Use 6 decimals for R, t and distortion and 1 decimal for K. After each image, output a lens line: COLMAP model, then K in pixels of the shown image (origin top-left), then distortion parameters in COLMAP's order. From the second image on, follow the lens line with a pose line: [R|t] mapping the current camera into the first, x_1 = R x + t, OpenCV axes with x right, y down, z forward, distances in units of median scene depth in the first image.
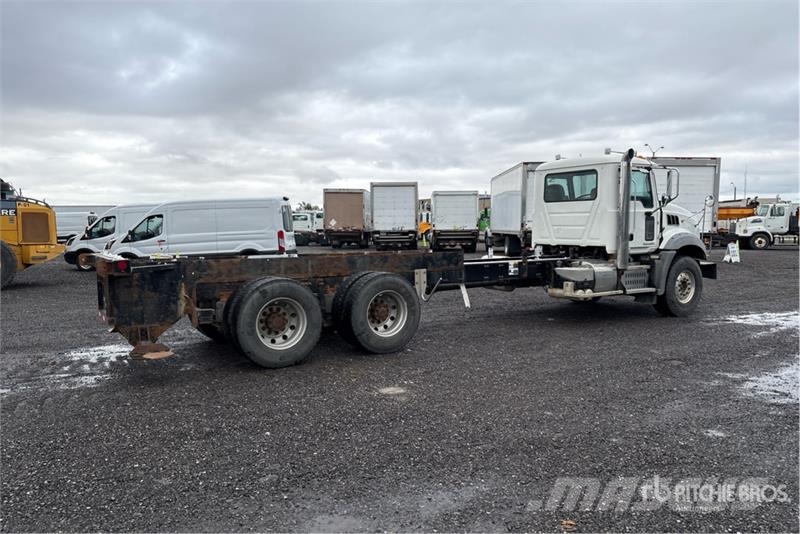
lens RADIAL K [[596.6, 0, 409.6], [0, 596.6, 256.7], [0, 0, 1]] dist [0.025745, -0.005389]
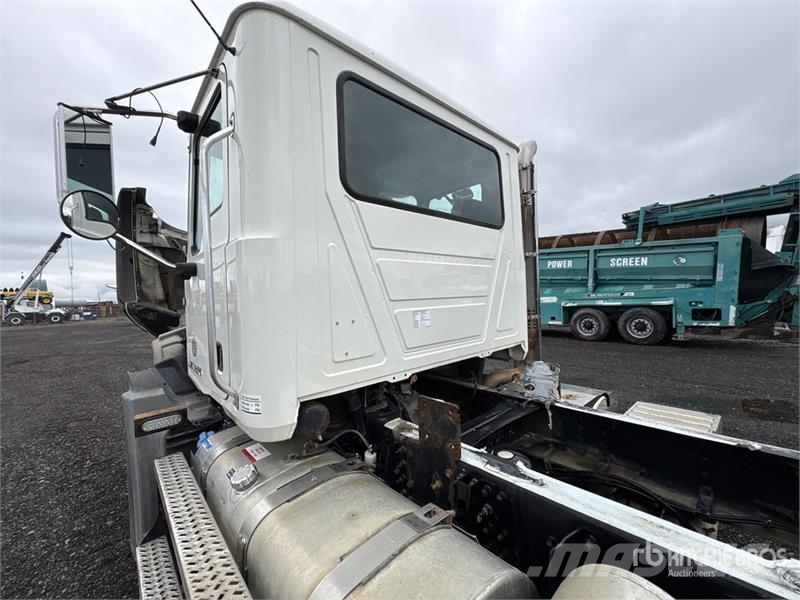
lens RADIAL K [[316.0, 0, 396.9], [0, 316.0, 300.4], [0, 0, 1]] dist [0.003447, 0.000087]
pose [[-0.179518, 0.002463, 0.983752, 0.110213], [0.095477, 0.995320, 0.014930, -0.053084], [-0.979111, 0.096606, -0.178913, 0.998631]]
